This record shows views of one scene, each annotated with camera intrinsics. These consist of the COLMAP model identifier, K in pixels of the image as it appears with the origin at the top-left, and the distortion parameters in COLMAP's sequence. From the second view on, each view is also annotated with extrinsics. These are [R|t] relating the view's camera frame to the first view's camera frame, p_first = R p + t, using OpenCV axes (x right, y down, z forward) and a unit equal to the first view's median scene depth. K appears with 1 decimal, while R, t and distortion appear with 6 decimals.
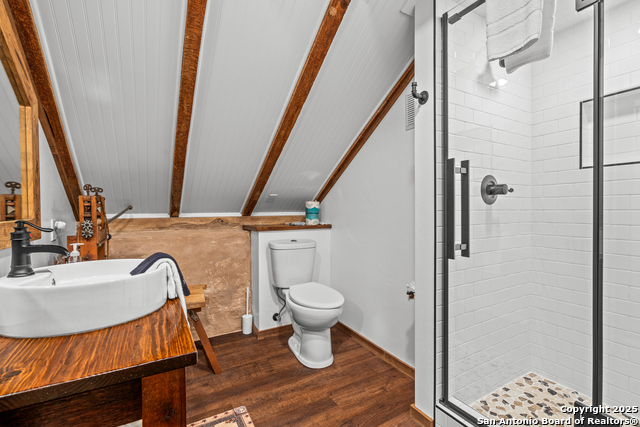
lens RADIAL K [[291.9, 0, 322.4], [0, 291.9, 206.9], [0, 0, 1]] dist [-0.001374, 0.000094]
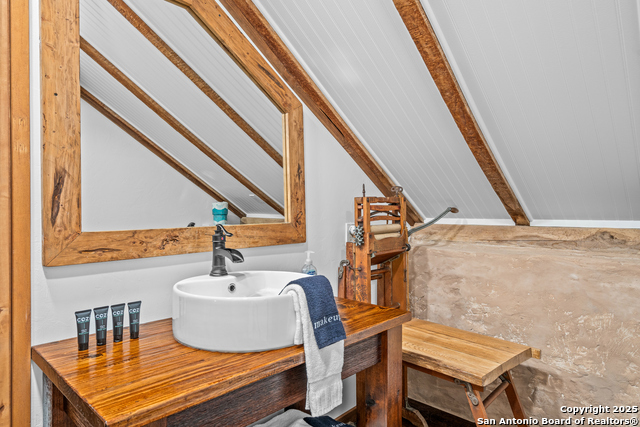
lens RADIAL K [[391.1, 0, 320.0], [0, 391.1, 213.5], [0, 0, 1]] dist [0.001844, 0.000399]
pose [[0.266902, 0.010758, -0.963664, 0.183736], [0.006941, 0.999890, 0.013085, -0.003913], [0.963699, -0.010181, 0.266798, 0.379811]]
